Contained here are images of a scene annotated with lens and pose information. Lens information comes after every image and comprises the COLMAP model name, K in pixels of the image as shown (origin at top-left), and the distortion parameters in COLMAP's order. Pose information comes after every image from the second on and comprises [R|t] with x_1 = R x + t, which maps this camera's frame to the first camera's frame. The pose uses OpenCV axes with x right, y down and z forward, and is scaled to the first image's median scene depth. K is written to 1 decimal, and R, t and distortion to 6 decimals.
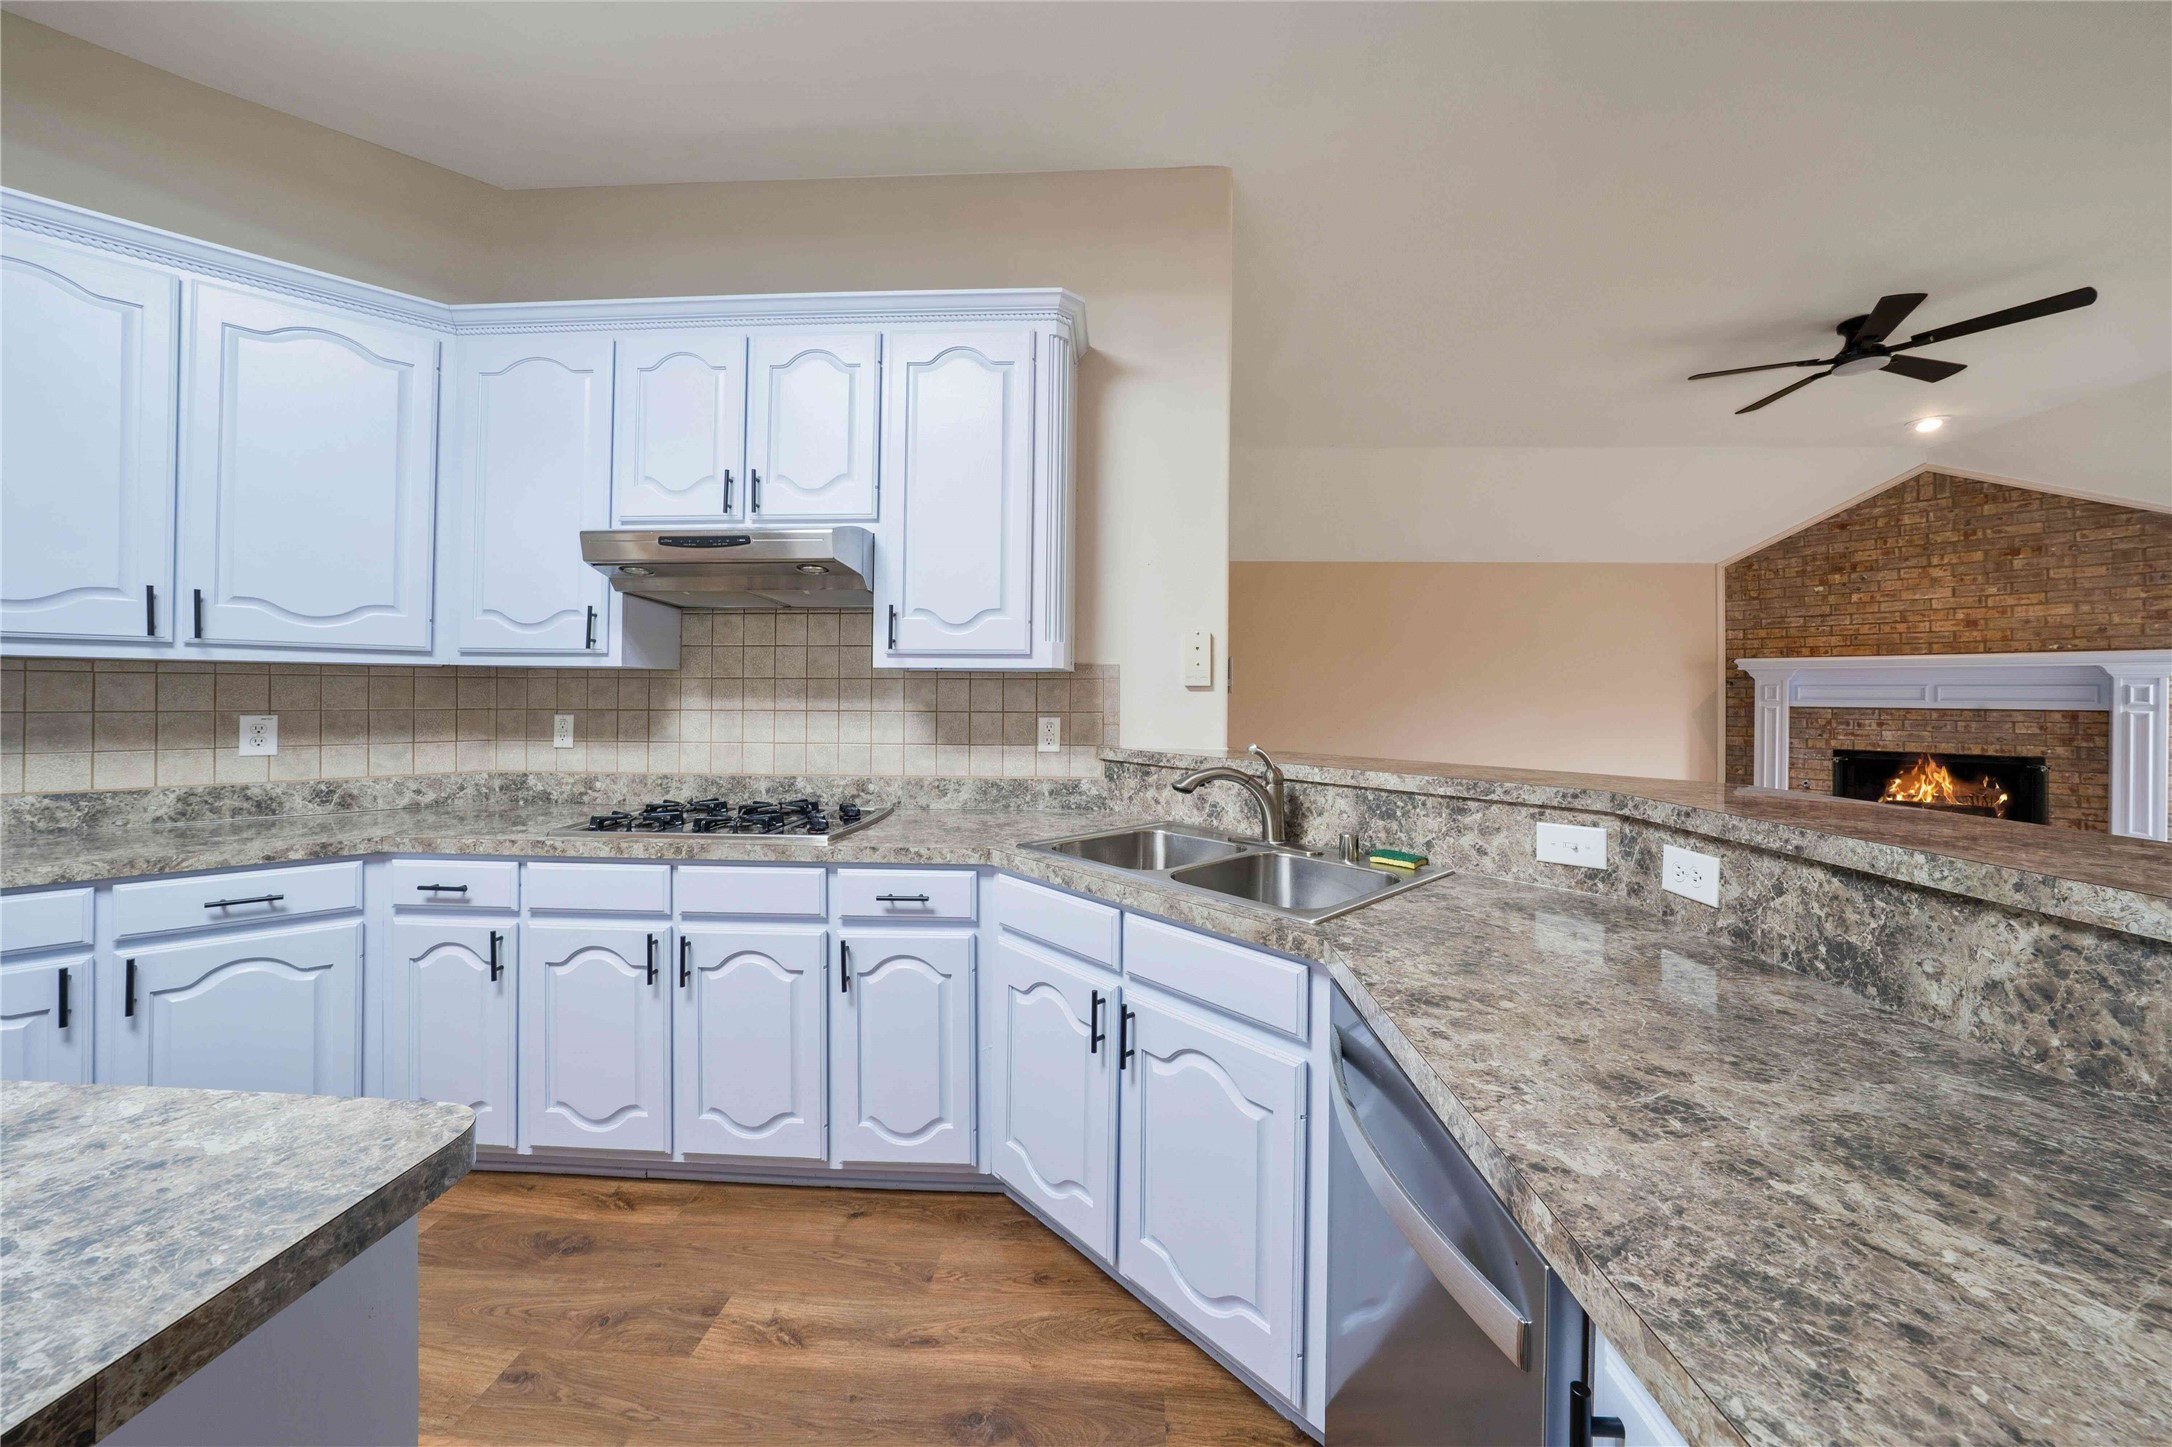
lens RADIAL K [[749.9, 0, 1096.9], [0, 749.9, 695.3], [0, 0, 1]] dist [-0.027984, 0.006252]
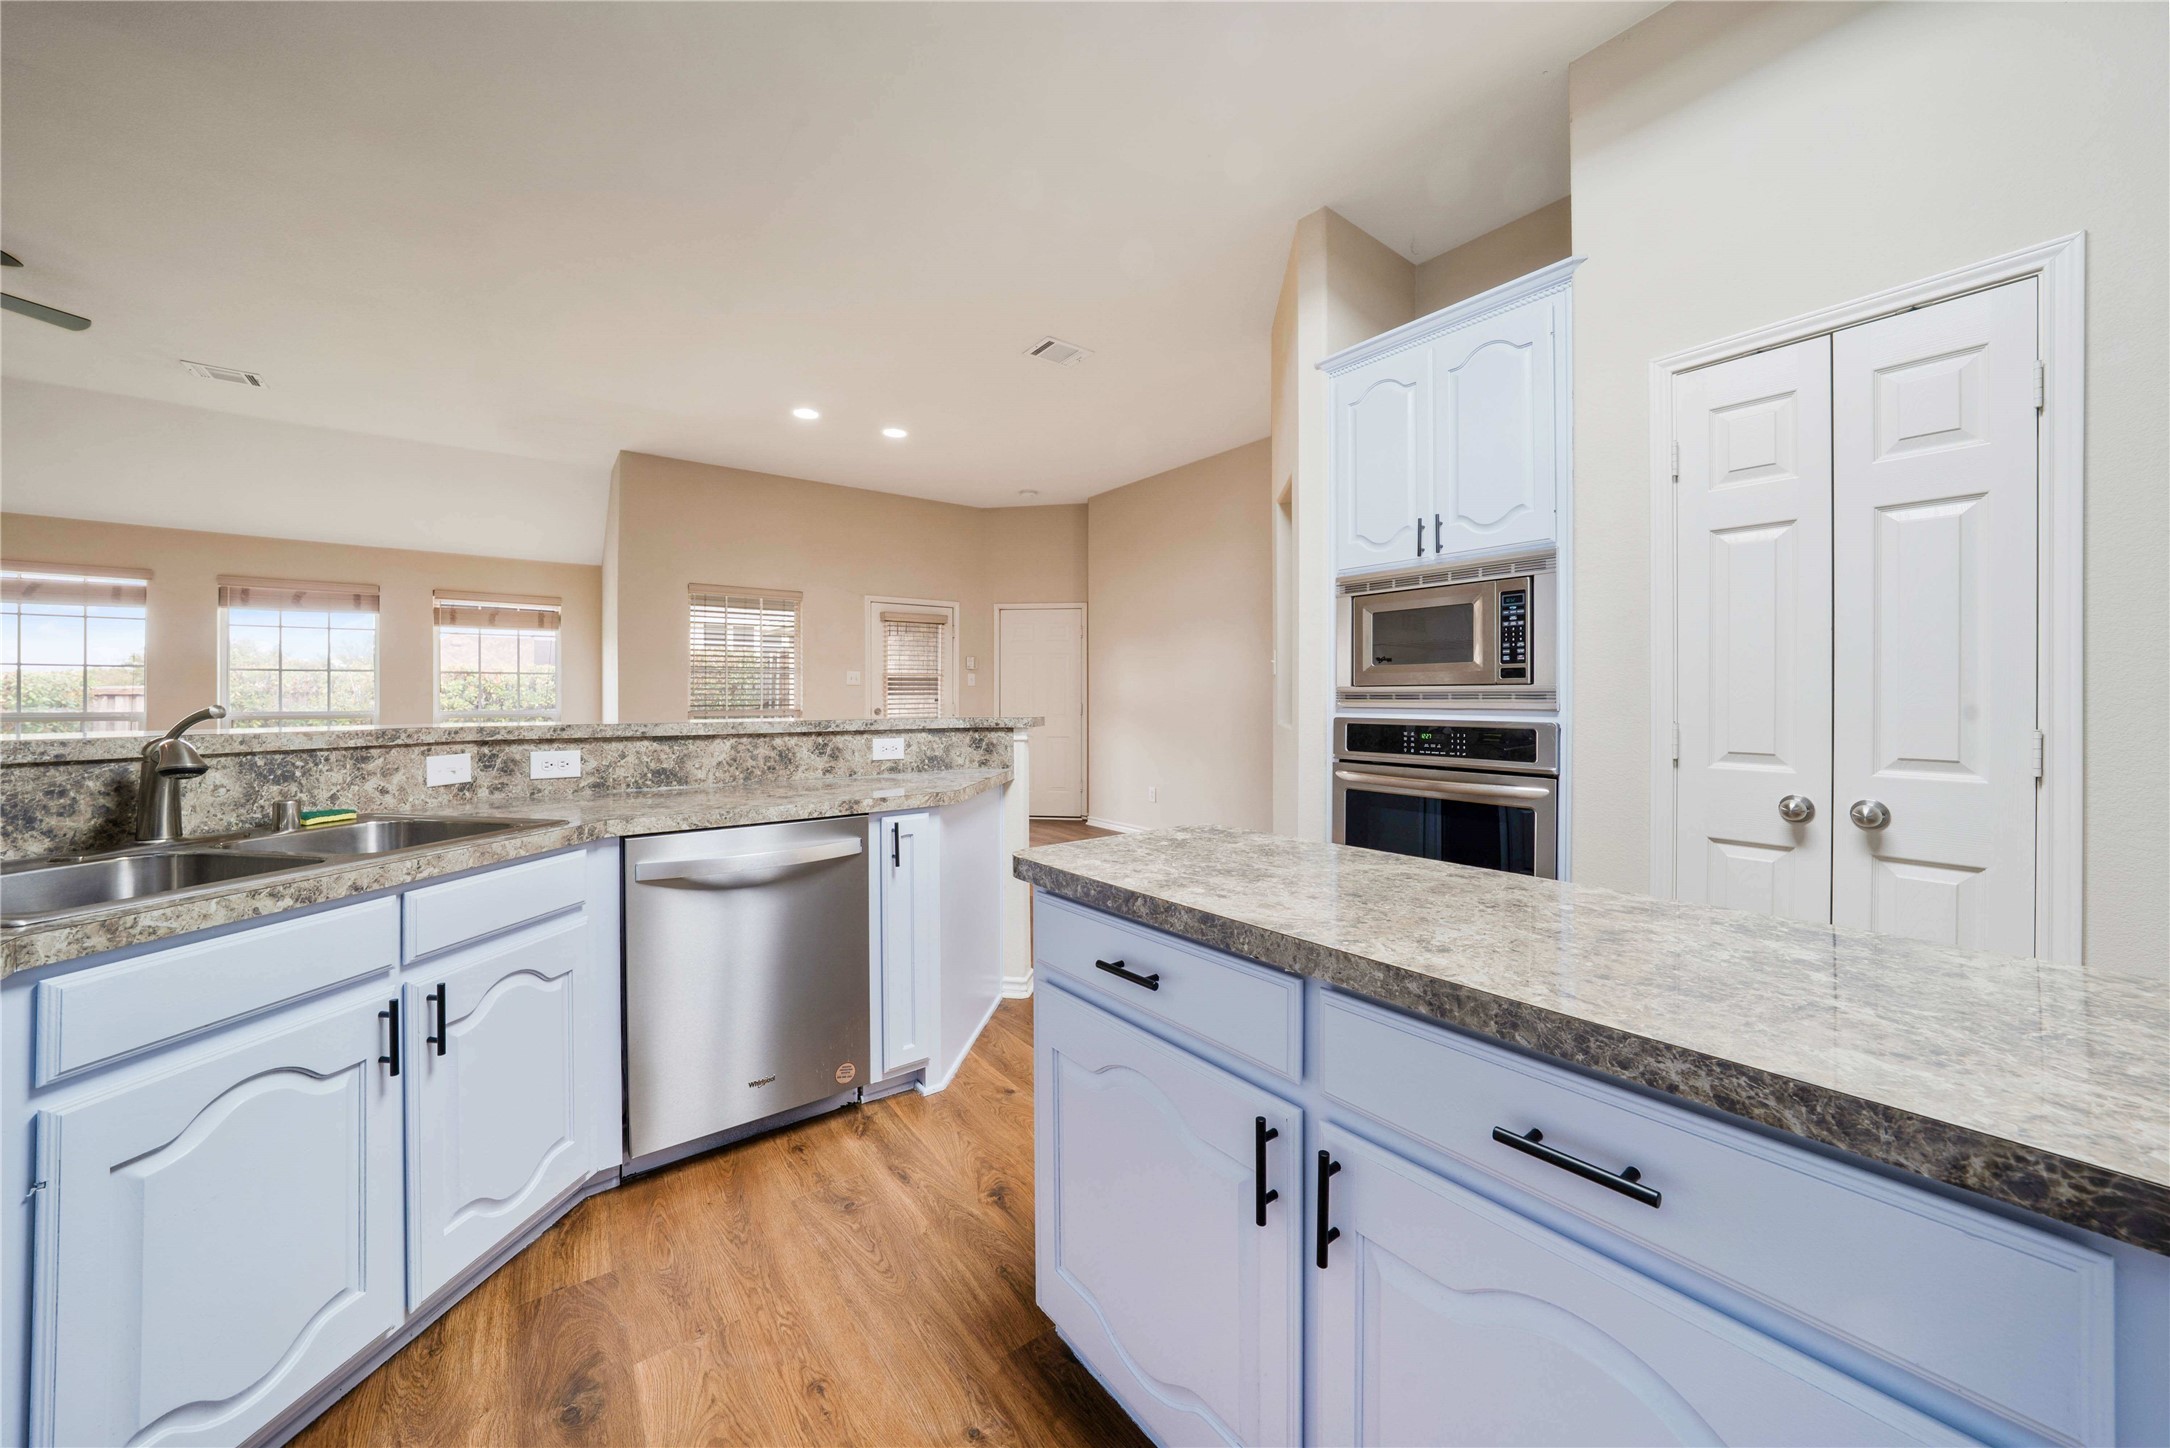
lens RADIAL K [[762.2, 0, 1101.1], [0, 762.2, 700.8], [0, 0, 1]] dist [-0.026776, 0.005788]
pose [[-0.647595, -0.009871, 0.761921, -0.698746], [-0.008791, 0.999946, 0.005482, 0.034878], [-0.761934, -0.003148, -0.647647, 0.584496]]
